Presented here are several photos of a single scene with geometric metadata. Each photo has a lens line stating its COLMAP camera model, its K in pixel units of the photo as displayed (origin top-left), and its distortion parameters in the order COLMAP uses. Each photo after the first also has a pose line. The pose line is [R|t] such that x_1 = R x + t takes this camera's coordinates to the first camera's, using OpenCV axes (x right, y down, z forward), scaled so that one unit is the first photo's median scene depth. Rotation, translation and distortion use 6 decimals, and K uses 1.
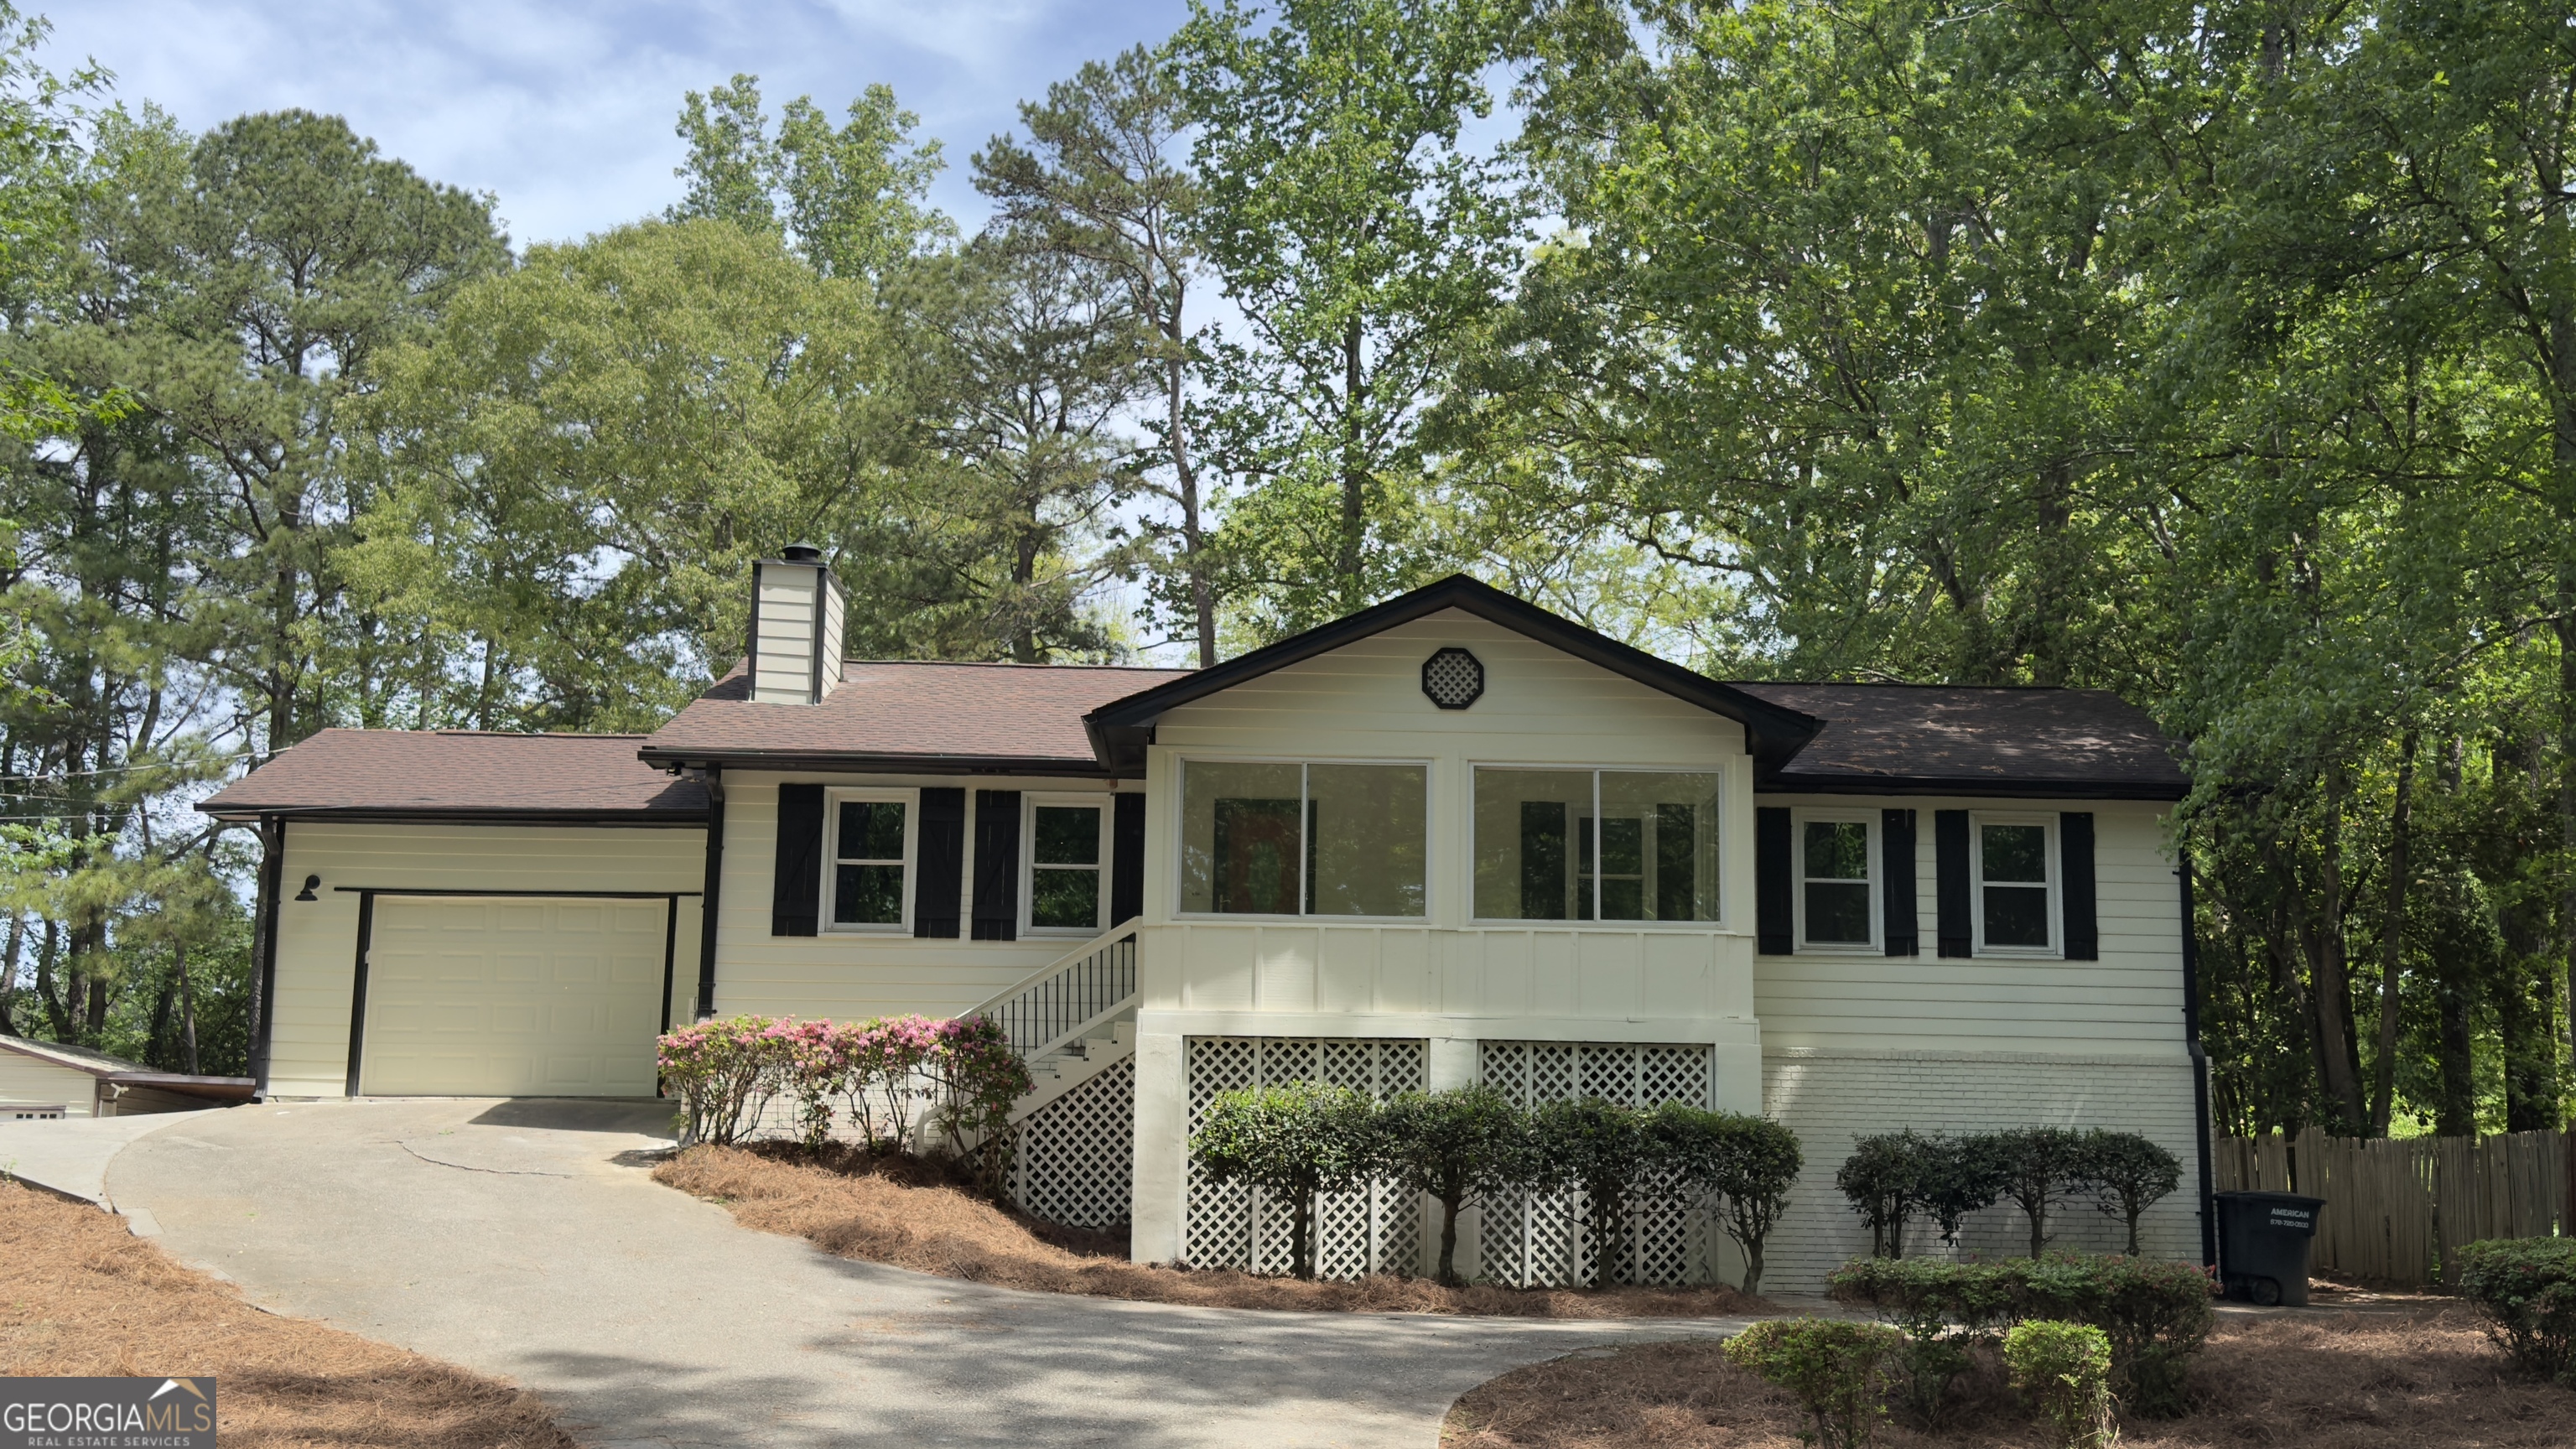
lens RADIAL K [[2461.9, 0, 1289.7], [0, 2461.9, 725.1], [0, 0, 1]] dist [0.085240, -0.002664]
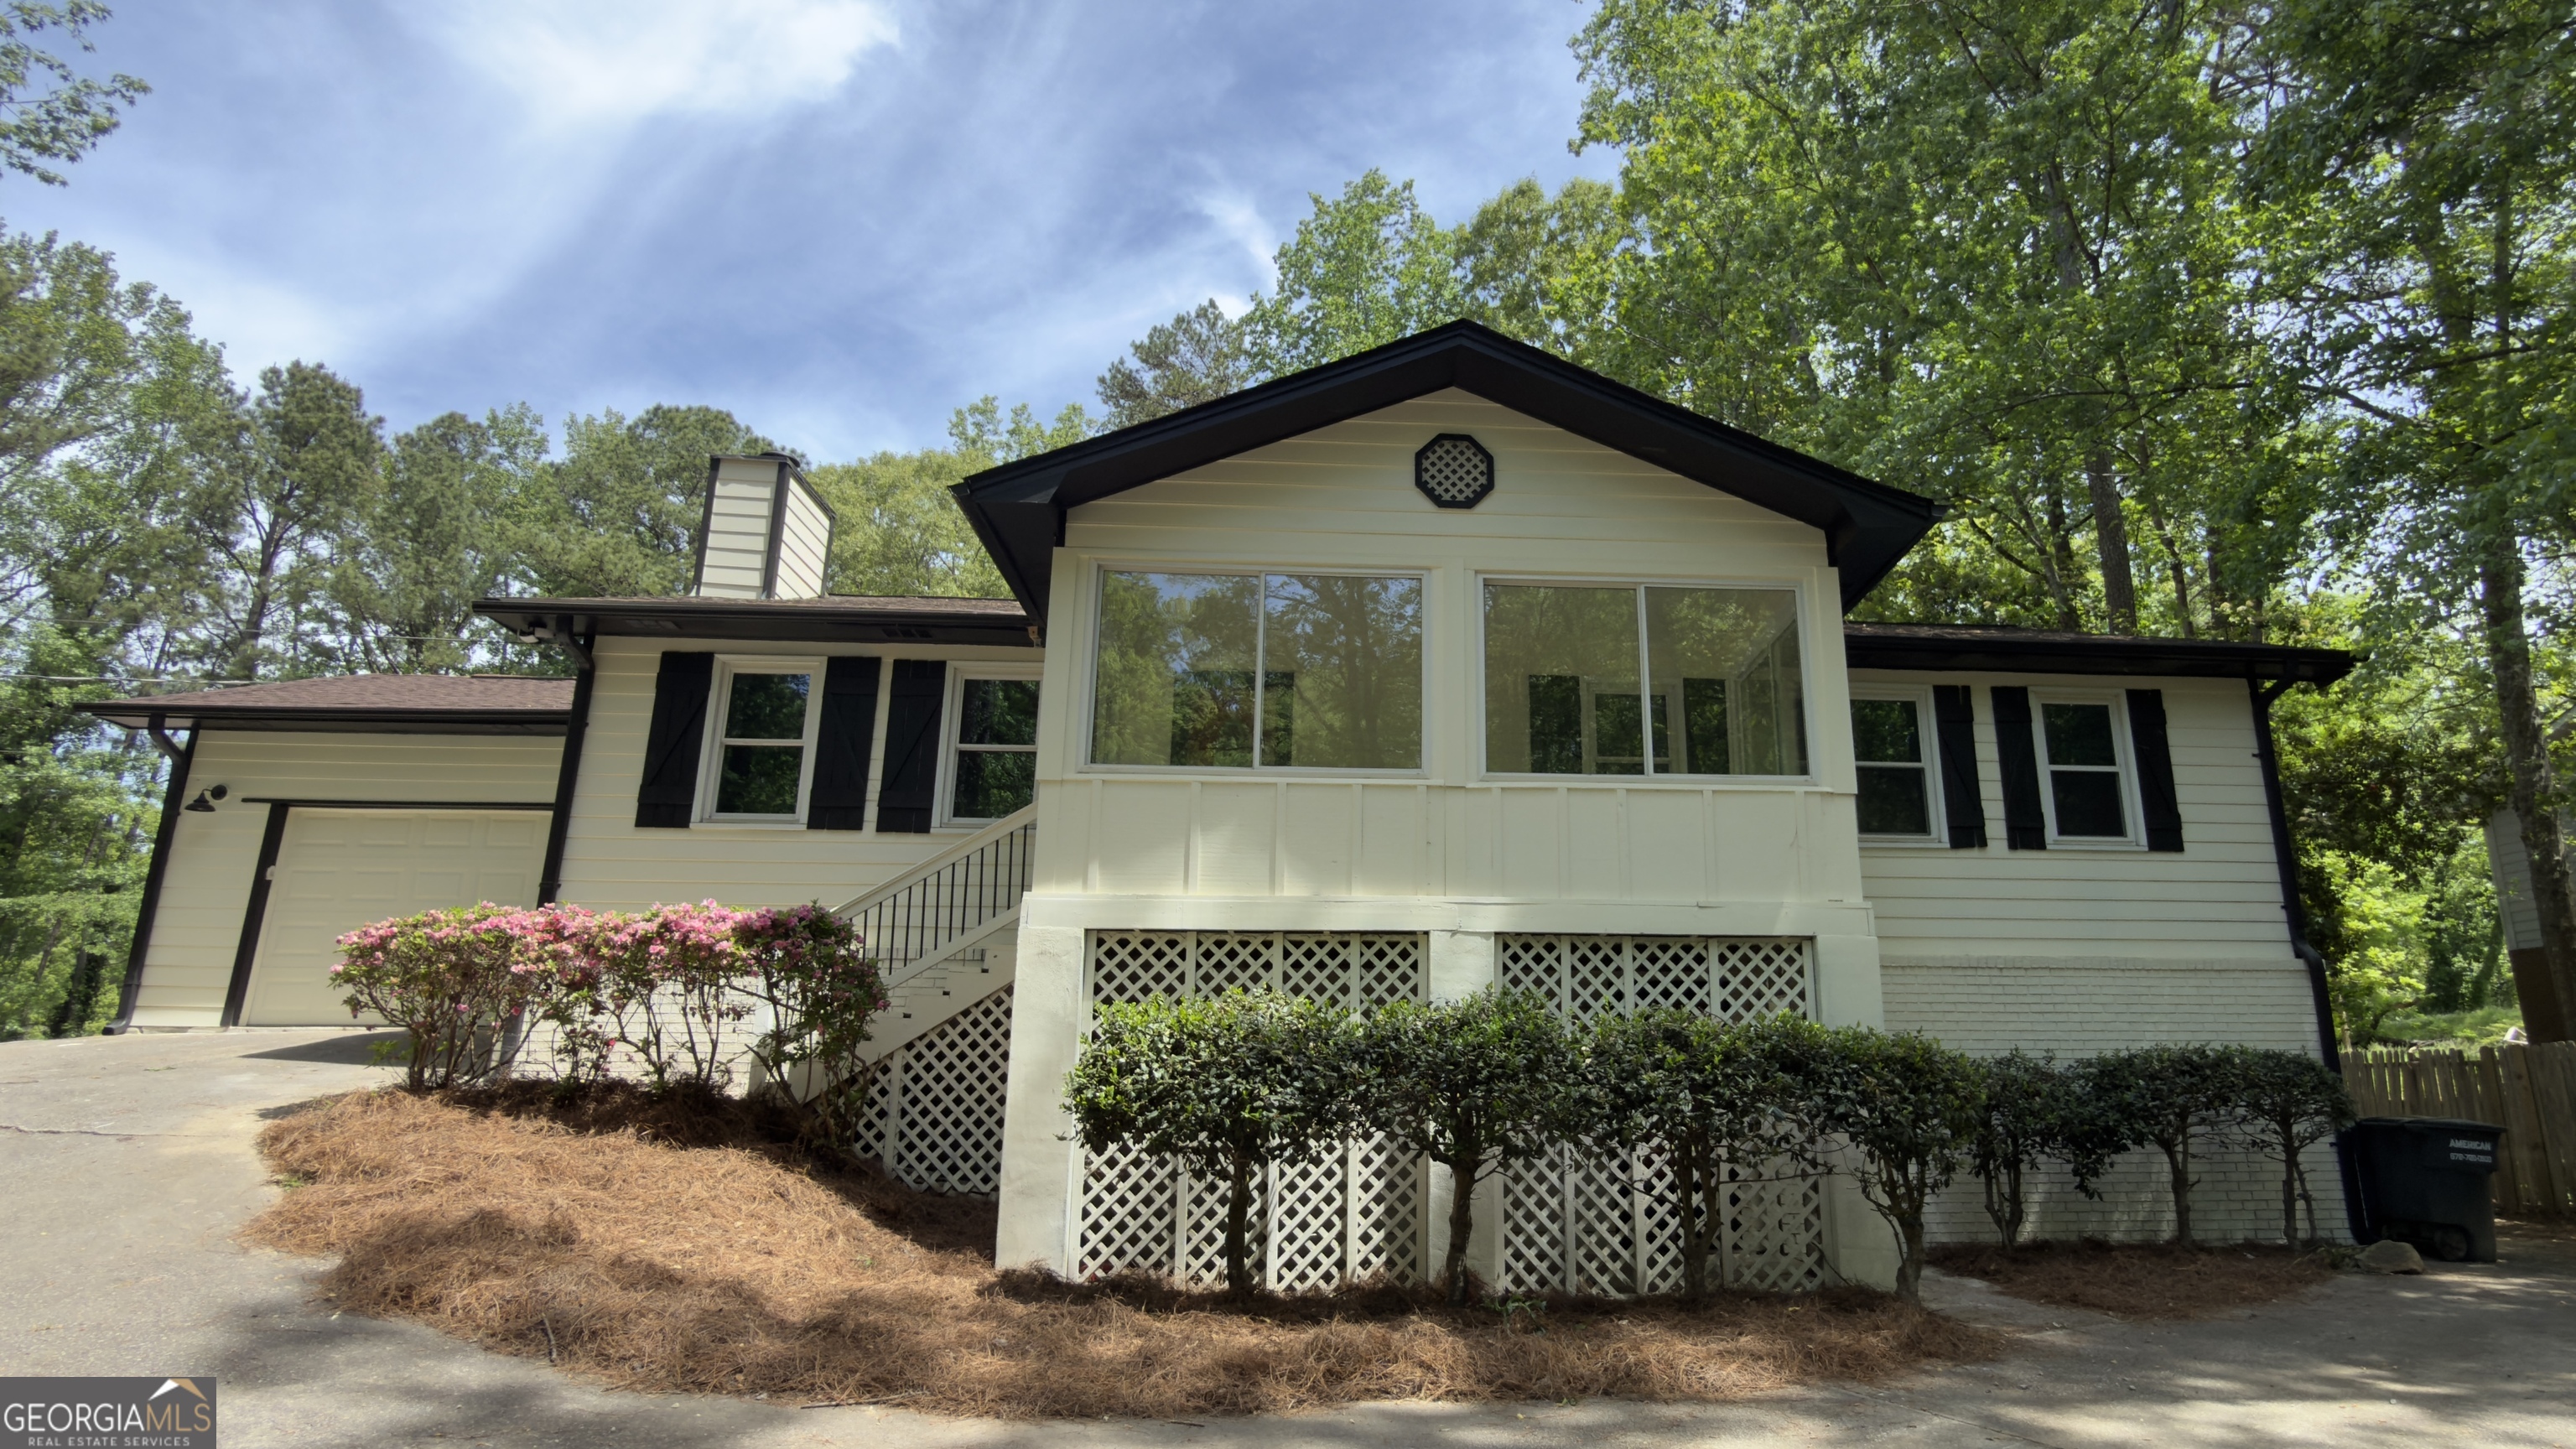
lens RADIAL K [[1287.8, 0, 1374.0], [0, 1287.8, 734.0], [0, 0, 1]] dist [0.000778, 0.000275]
pose [[0.999693, -0.002783, 0.024605, 0.031299], [0.004811, 0.996559, -0.082751, 0.099969], [-0.024290, 0.082844, 0.996266, 0.615613]]
